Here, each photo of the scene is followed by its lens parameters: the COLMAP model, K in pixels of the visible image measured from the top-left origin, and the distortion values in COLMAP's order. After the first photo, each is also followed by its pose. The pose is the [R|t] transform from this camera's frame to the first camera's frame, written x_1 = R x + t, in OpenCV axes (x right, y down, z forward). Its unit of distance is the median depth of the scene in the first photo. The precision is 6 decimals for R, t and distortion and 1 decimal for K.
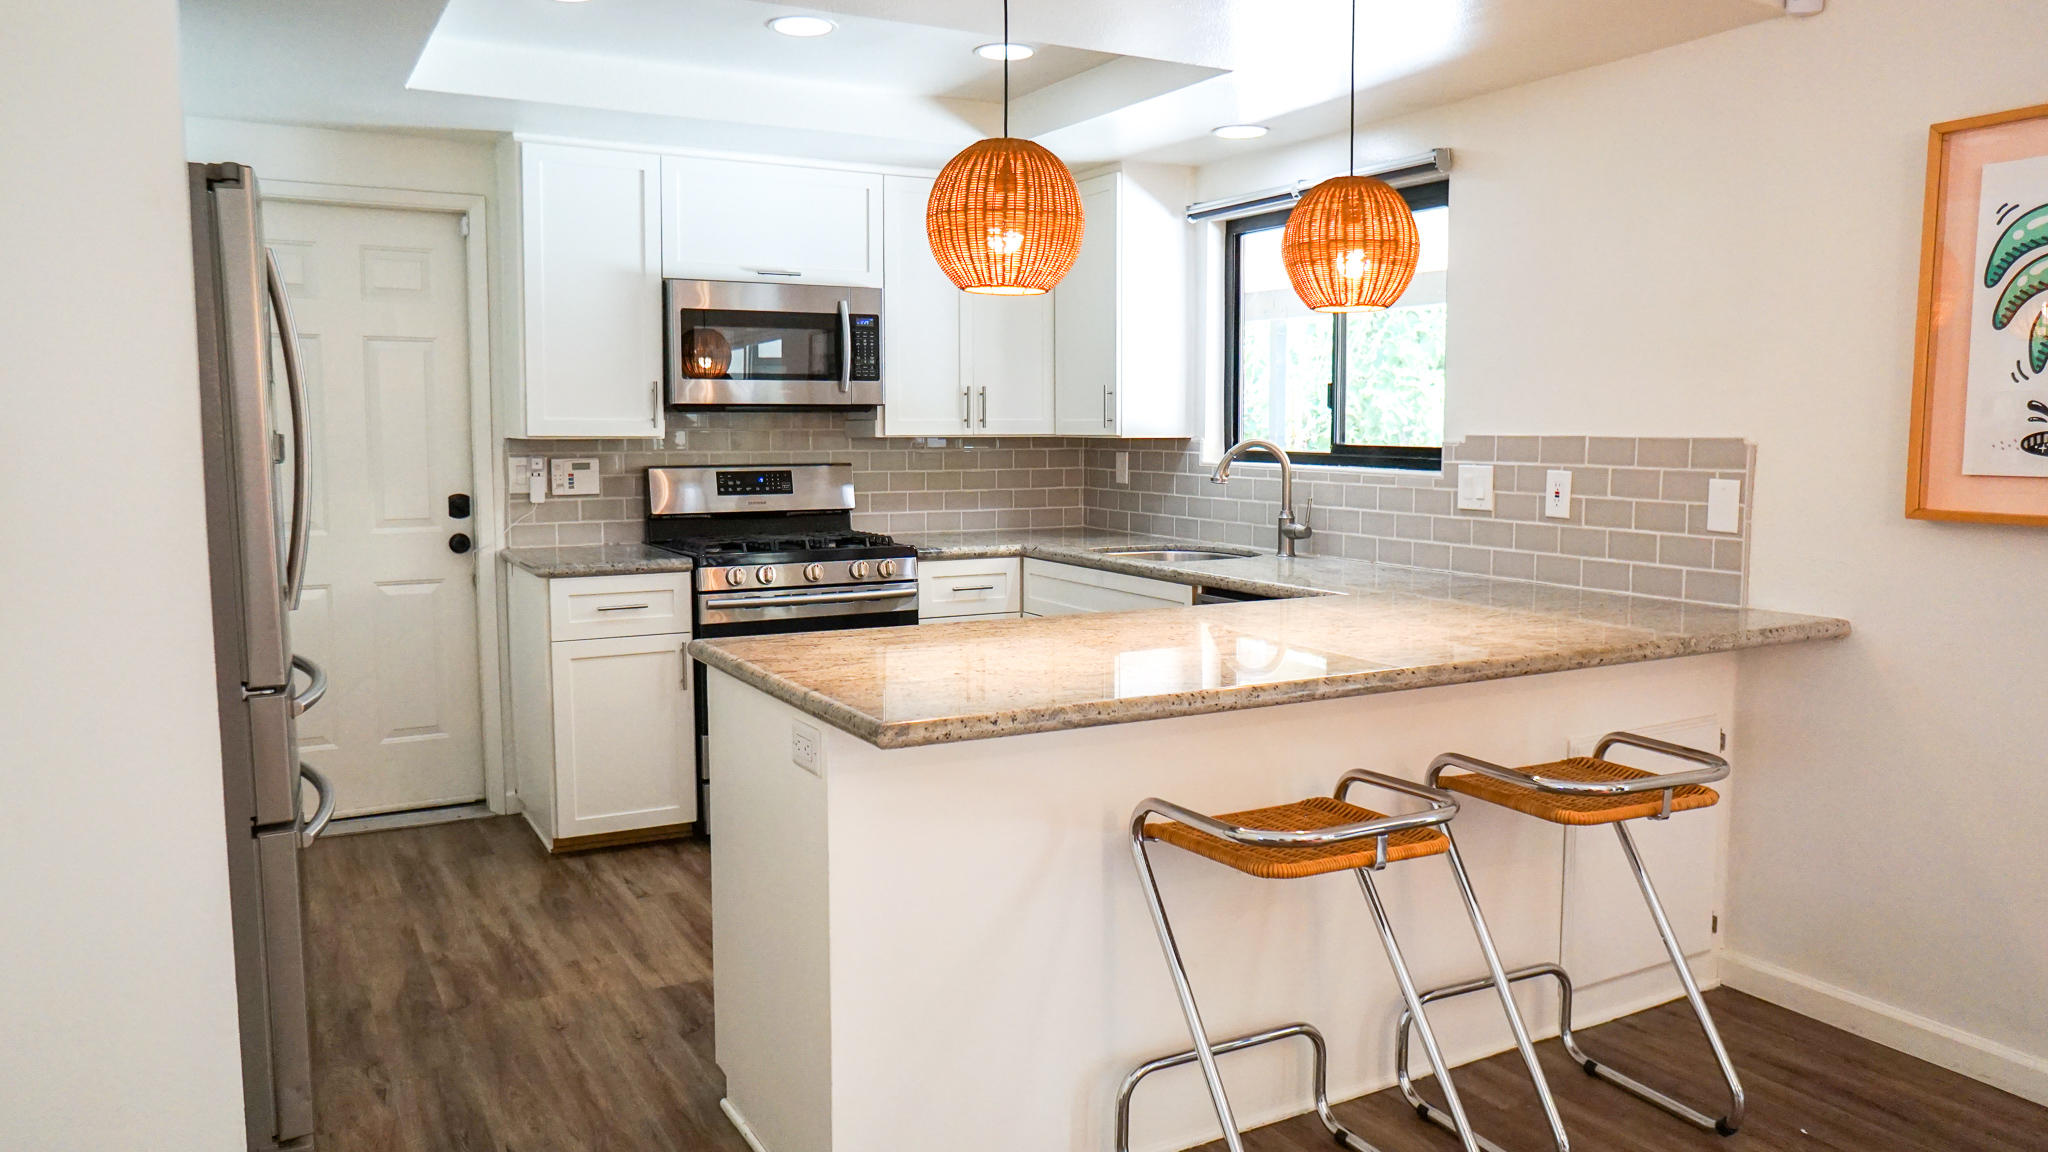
lens RADIAL K [[1403.2, 0, 1024.0], [0, 1403.2, 576.0], [0, 0, 1]] dist [-0.068199, 0.091597]
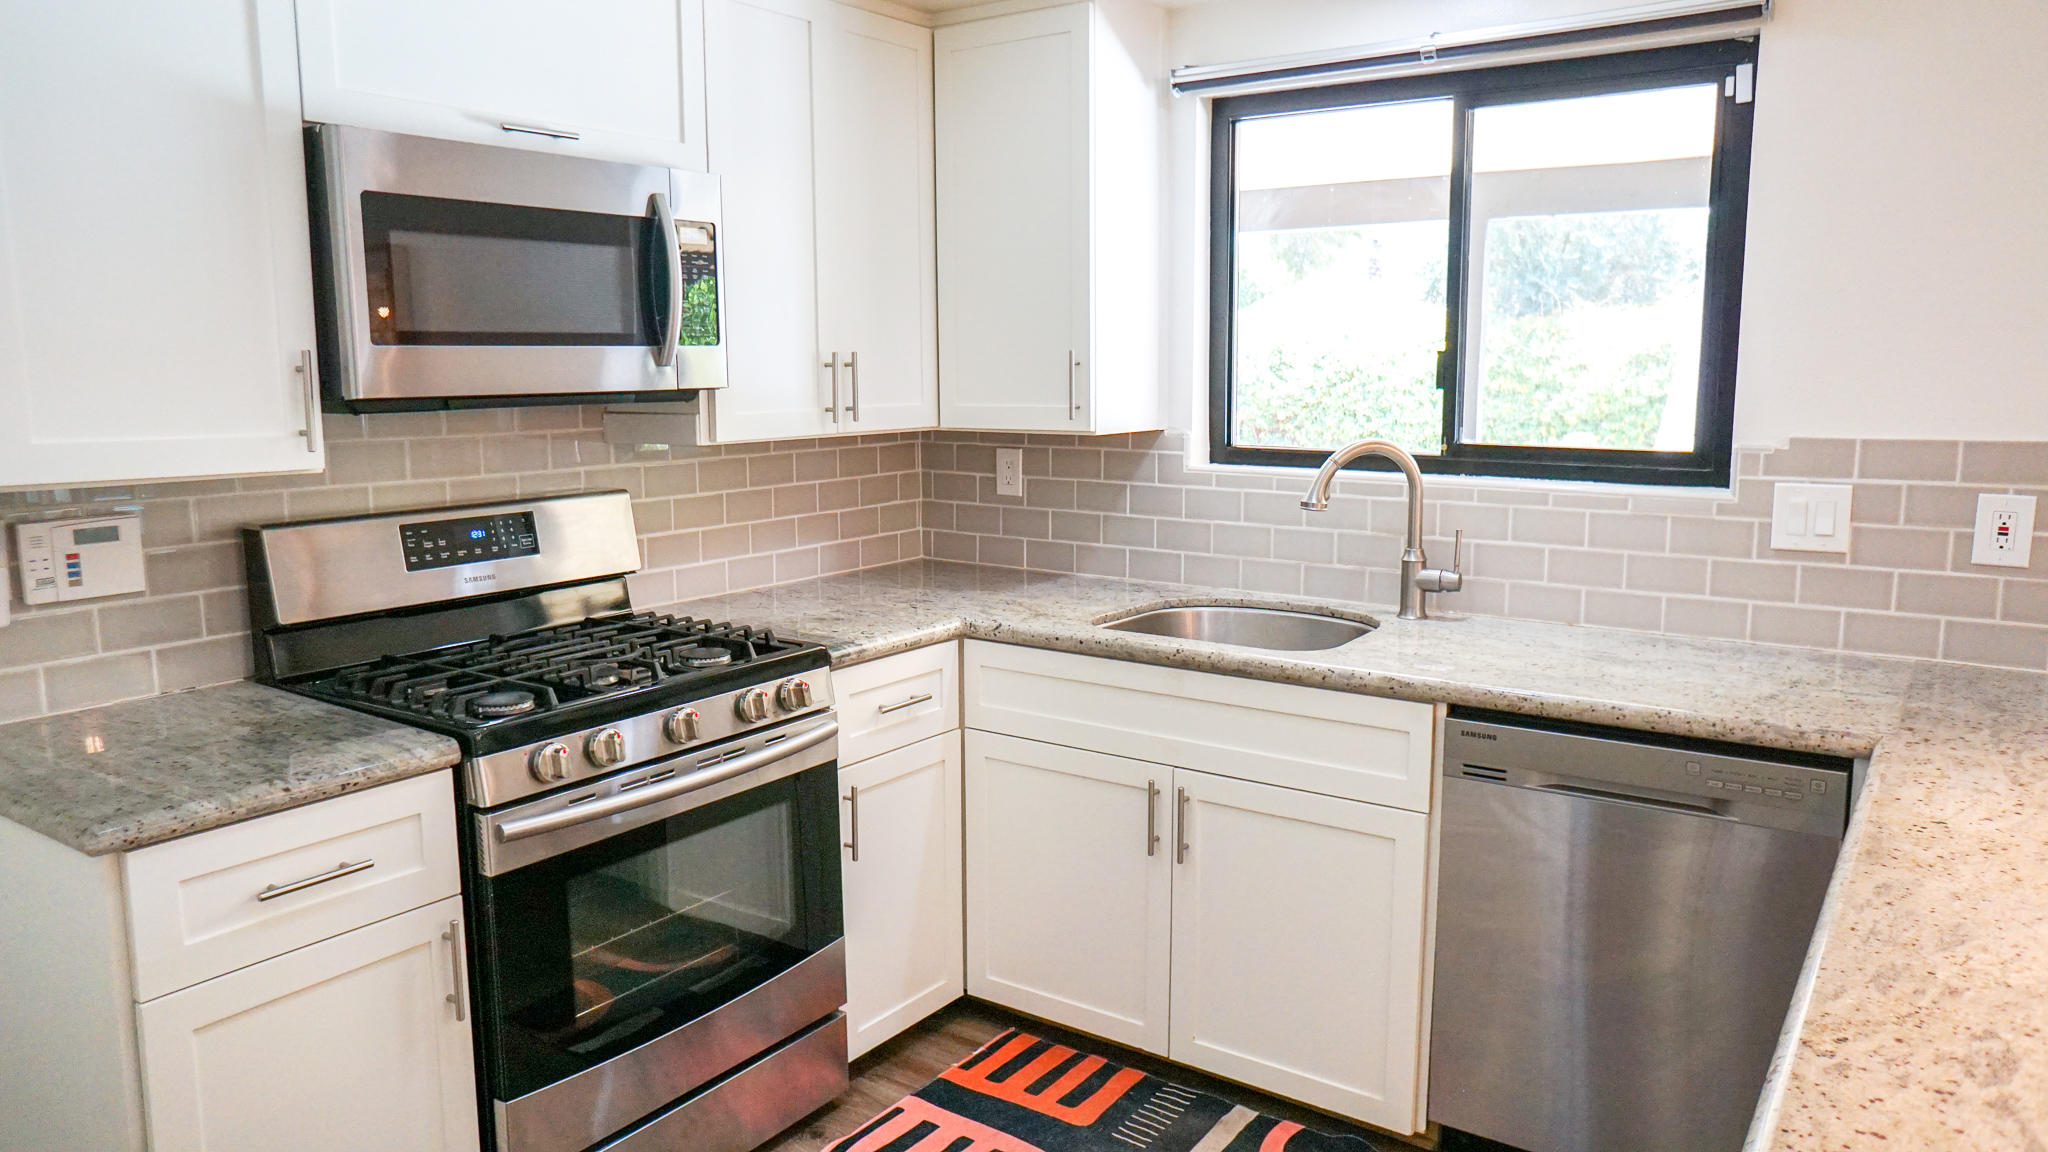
lens RADIAL K [[1385.0, 0, 1024.0], [0, 1385.0, 576.0], [0, 0, 1]] dist [-0.062074, 0.097054]
pose [[0.908047, -0.070140, 0.412953, -0.224826], [0.051766, 0.997114, 0.055533, -0.073345], [-0.415657, -0.029049, 0.909058, 0.458609]]
